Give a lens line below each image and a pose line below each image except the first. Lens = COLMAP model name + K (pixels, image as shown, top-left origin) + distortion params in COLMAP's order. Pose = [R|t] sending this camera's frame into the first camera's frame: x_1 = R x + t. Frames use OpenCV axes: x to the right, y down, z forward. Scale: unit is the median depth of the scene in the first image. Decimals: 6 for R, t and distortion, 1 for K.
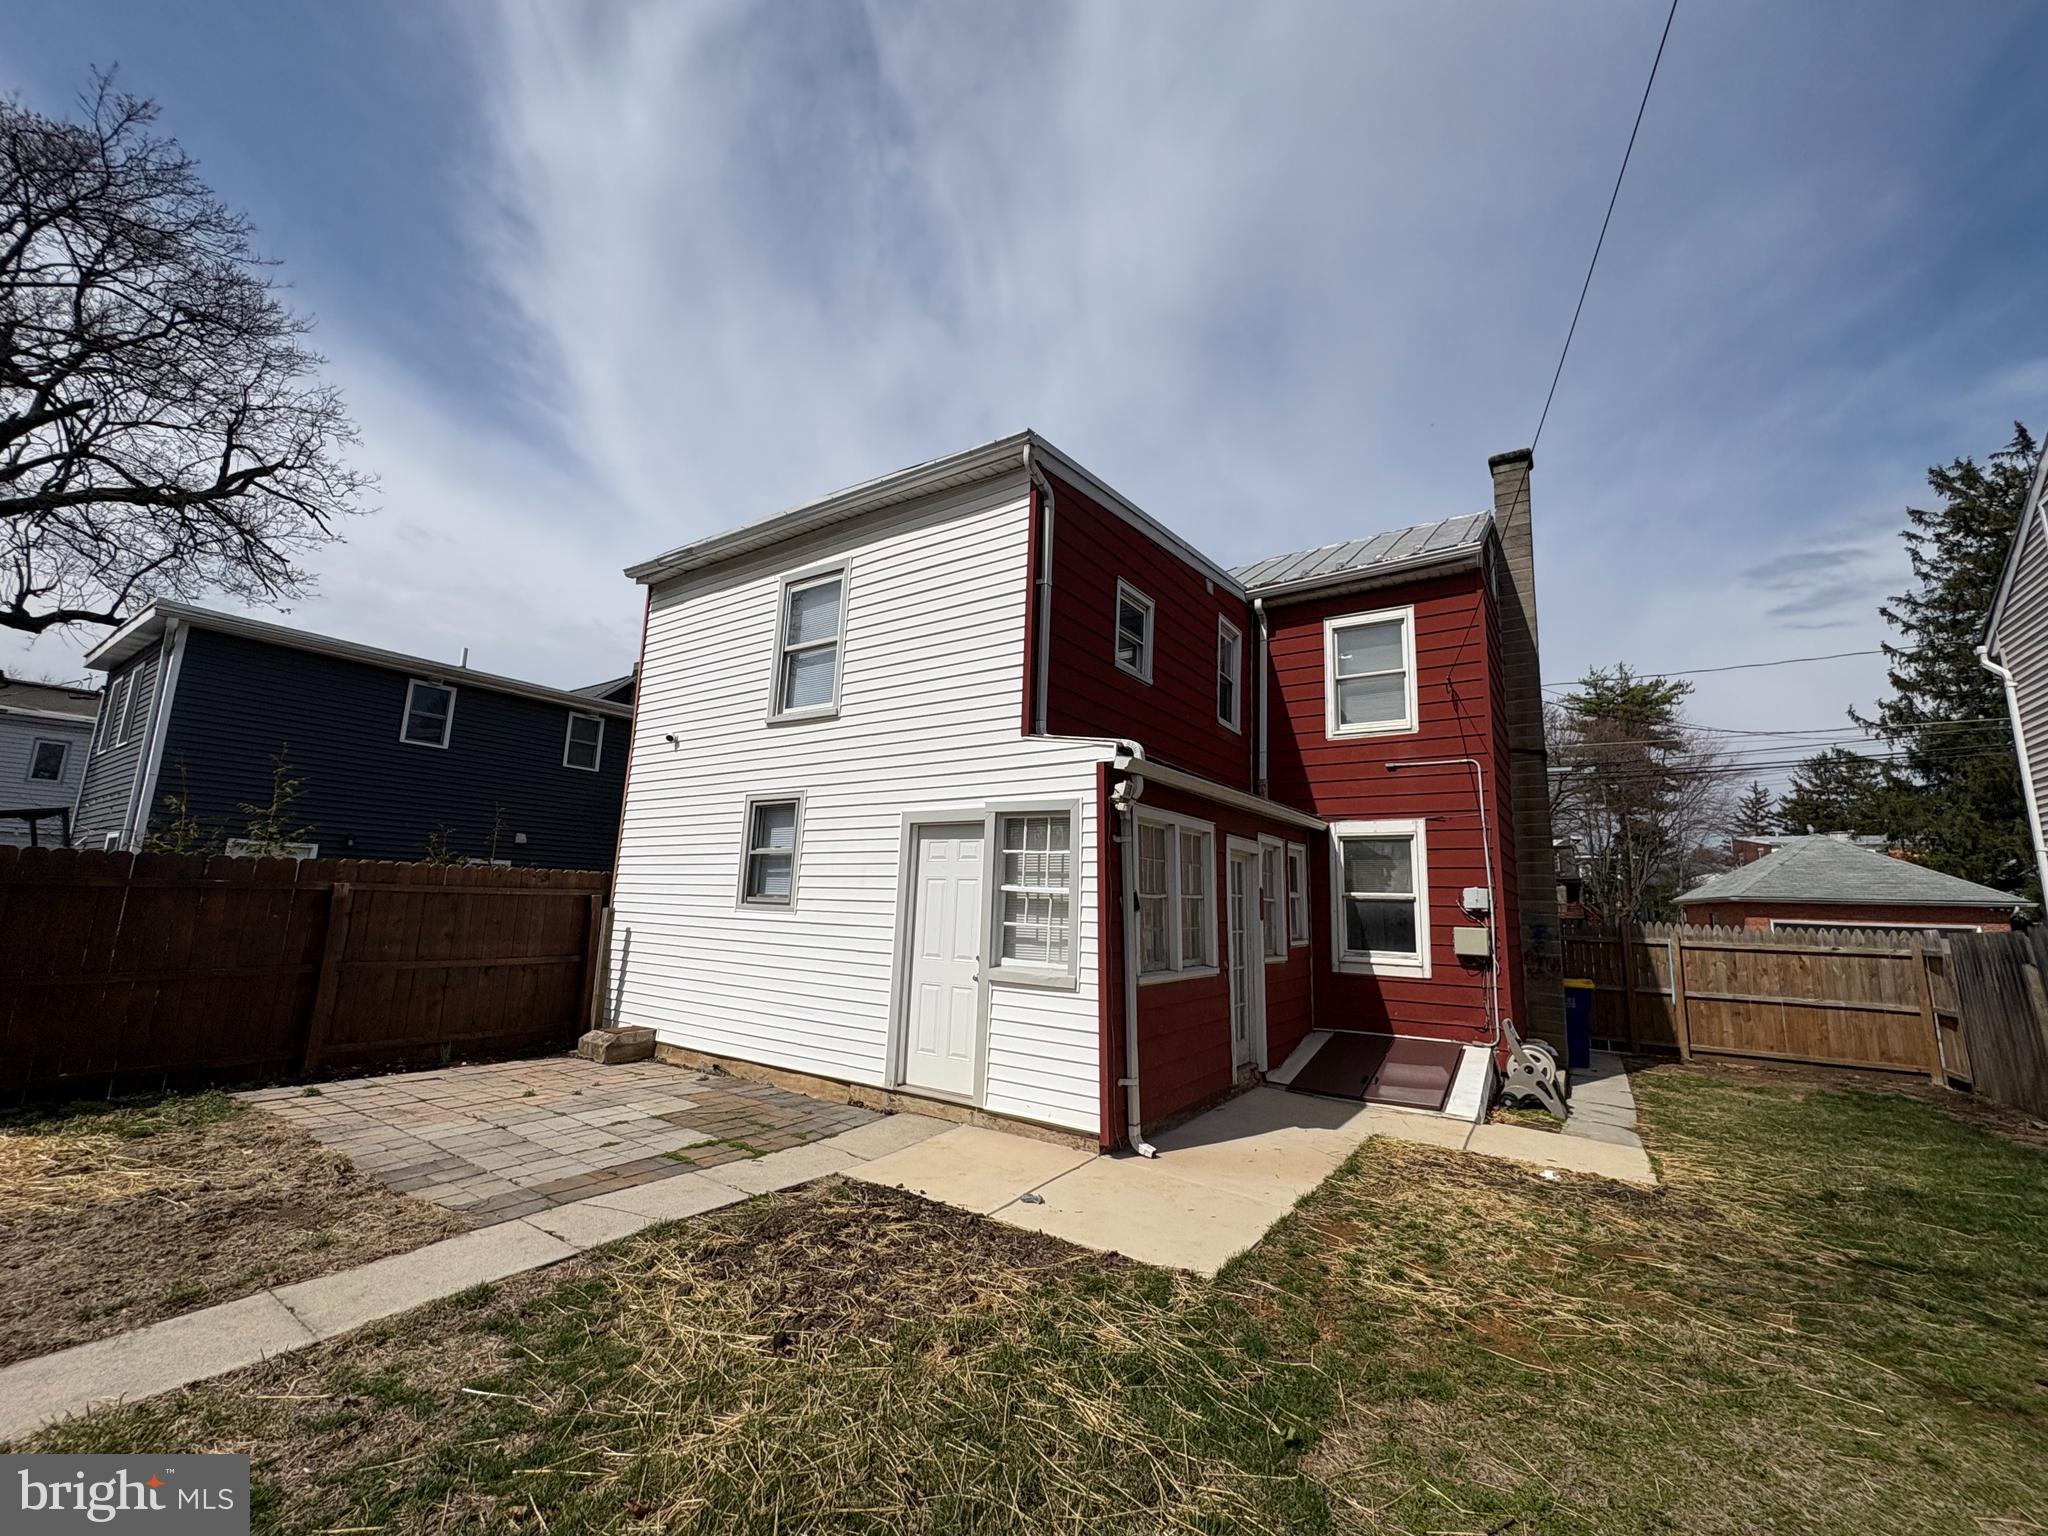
lens RADIAL K [[814.9, 0, 1023.5], [0, 814.9, 767.1], [0, 0, 1]] dist [-0.000645, 0.000391]
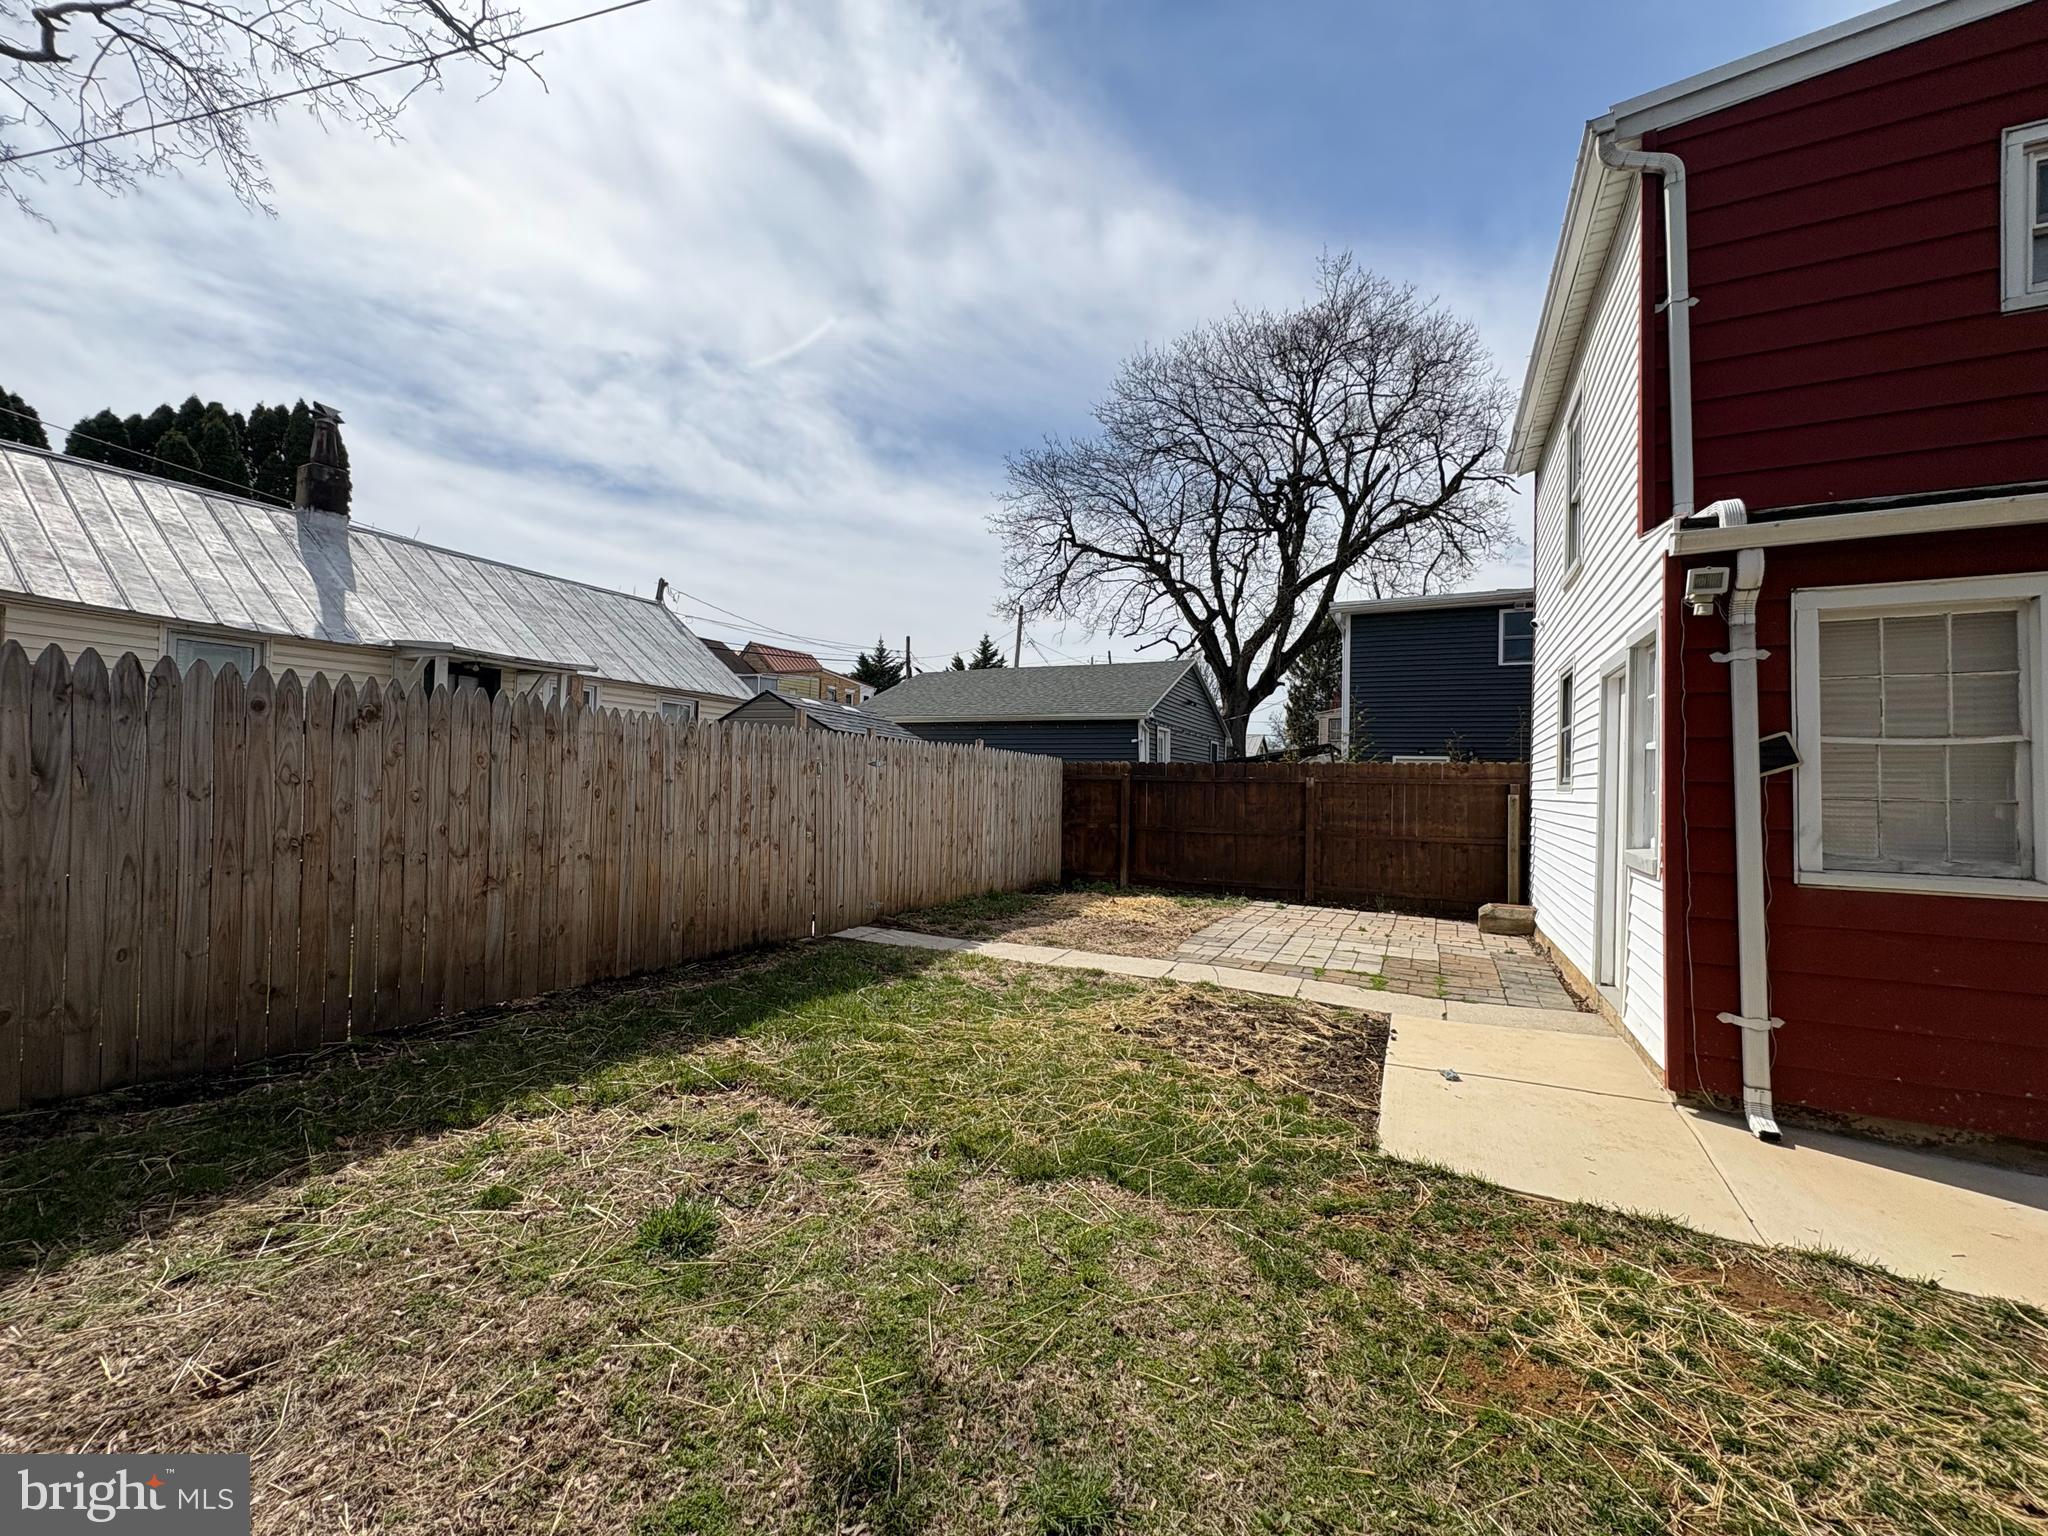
lens RADIAL K [[814.9, 0, 1021.7], [0, 814.9, 764.8], [0, 0, 1]] dist [-0.000645, 0.000391]
pose [[0.128408, -0.052960, -0.990306, 0.614268], [0.147421, 0.988498, -0.033748, 0.100176], [0.980703, -0.141659, 0.134738, 0.314995]]
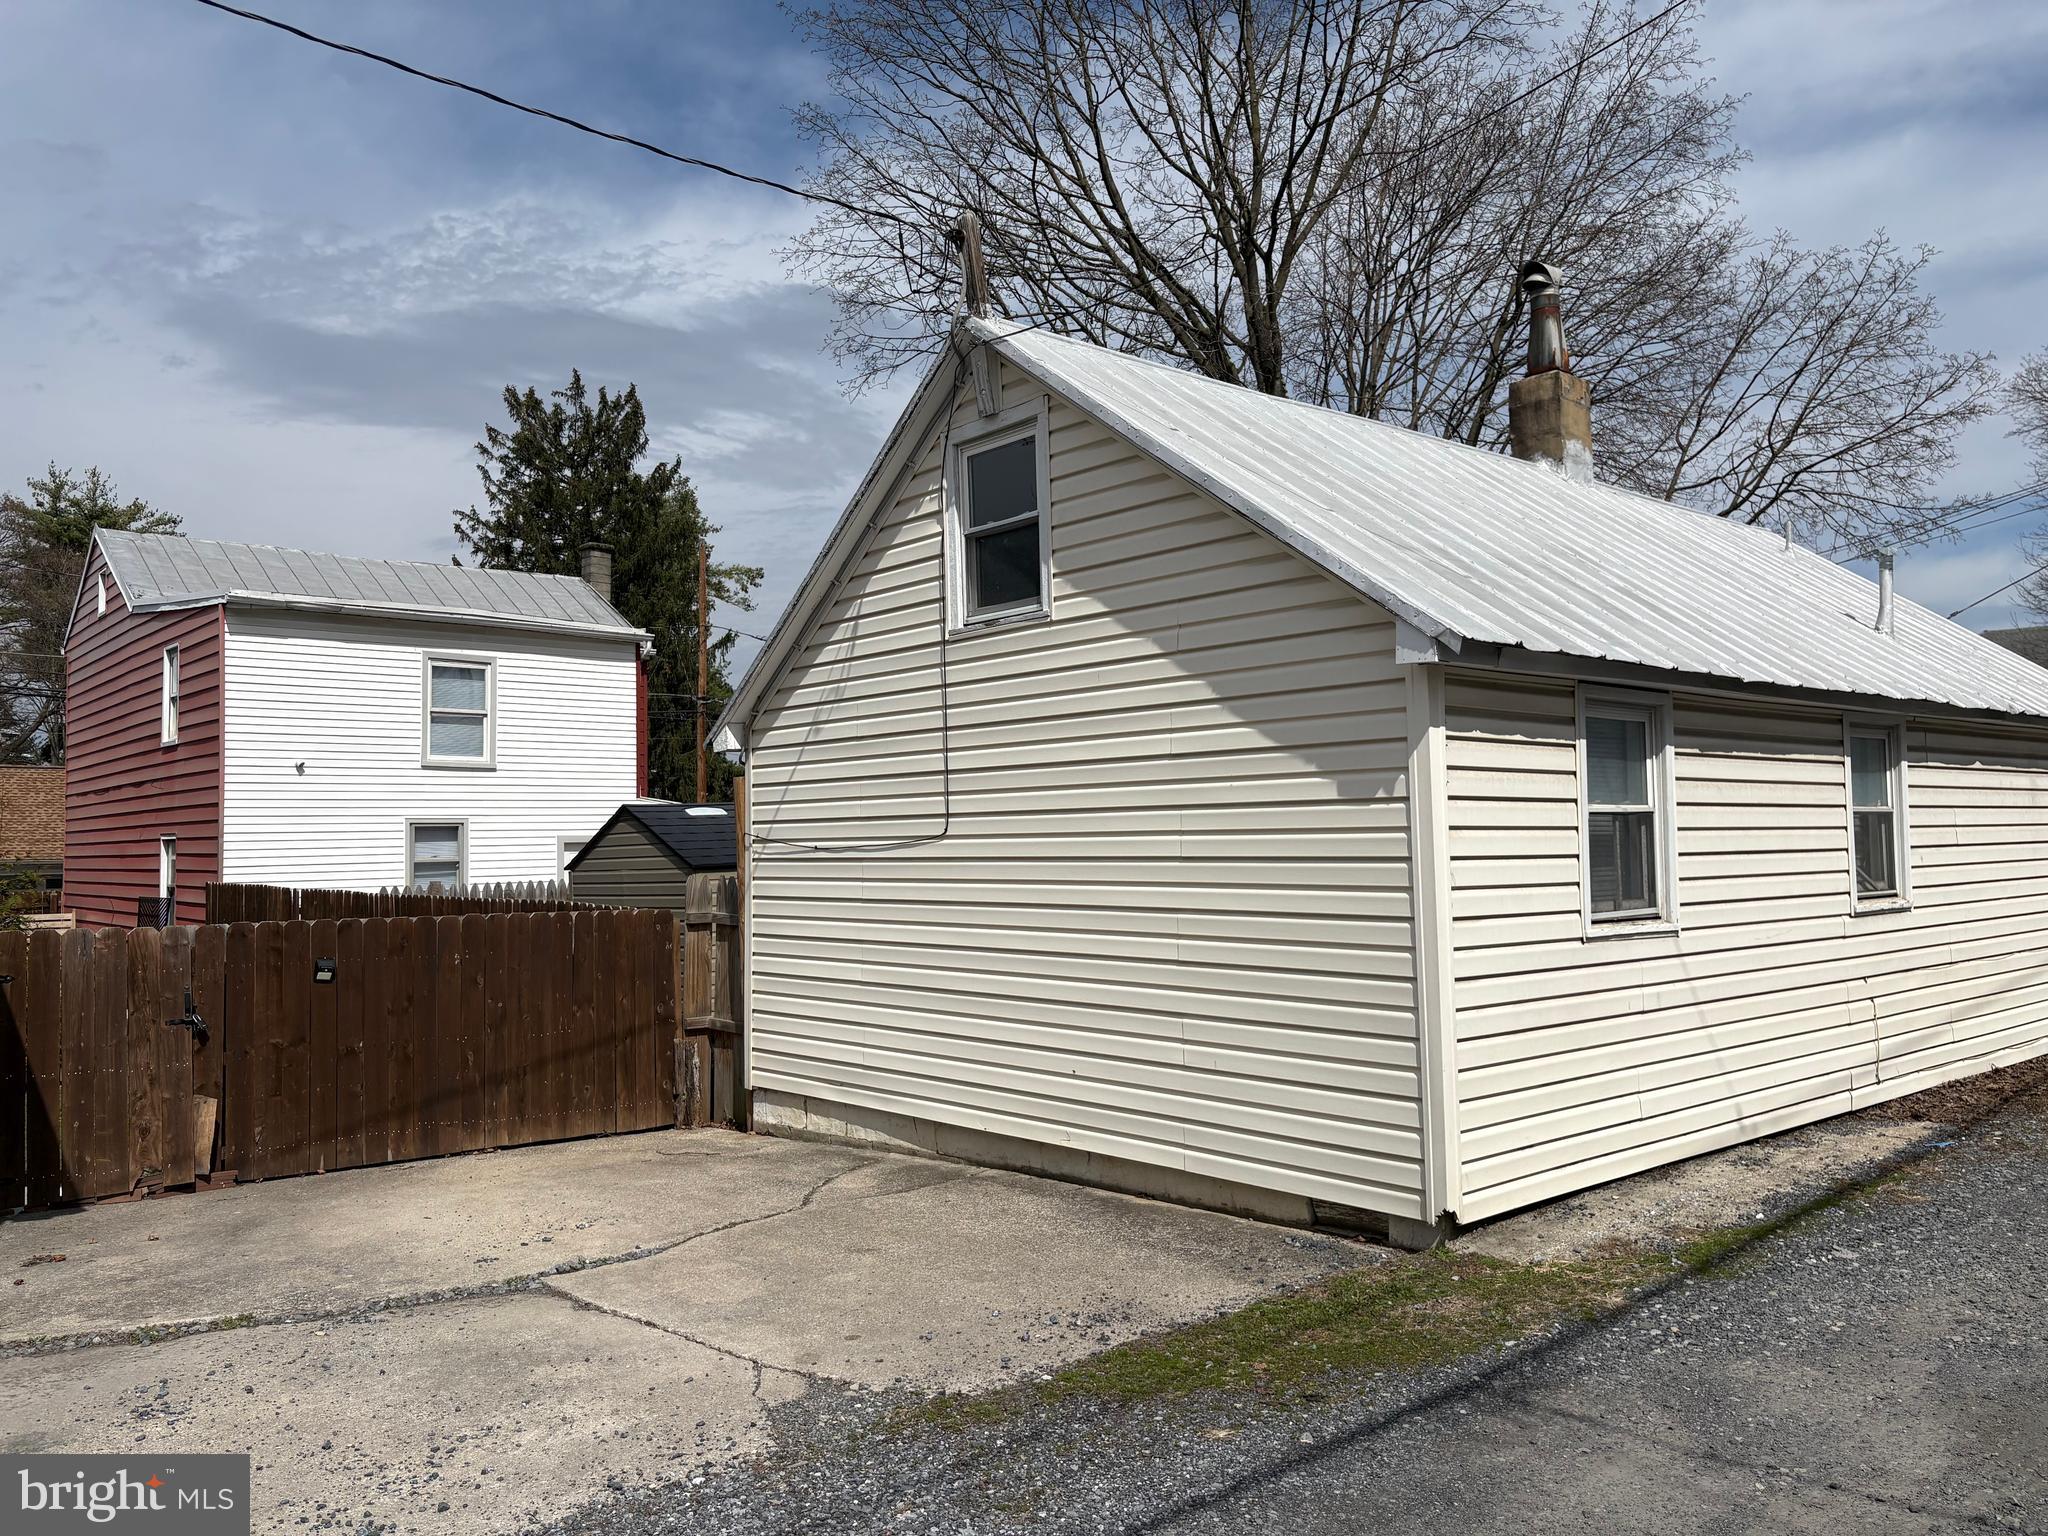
lens RADIAL K [[1536.3, 0, 1014.8], [0, 1536.3, 774.5], [0, 0, 1]] dist [0.031248, -0.059949]
pose [[0.260442, 0.007586, 0.965460, -3.107691], [-0.142142, 0.989374, 0.030570, -0.315204], [-0.954969, -0.145194, 0.258752, -0.736177]]
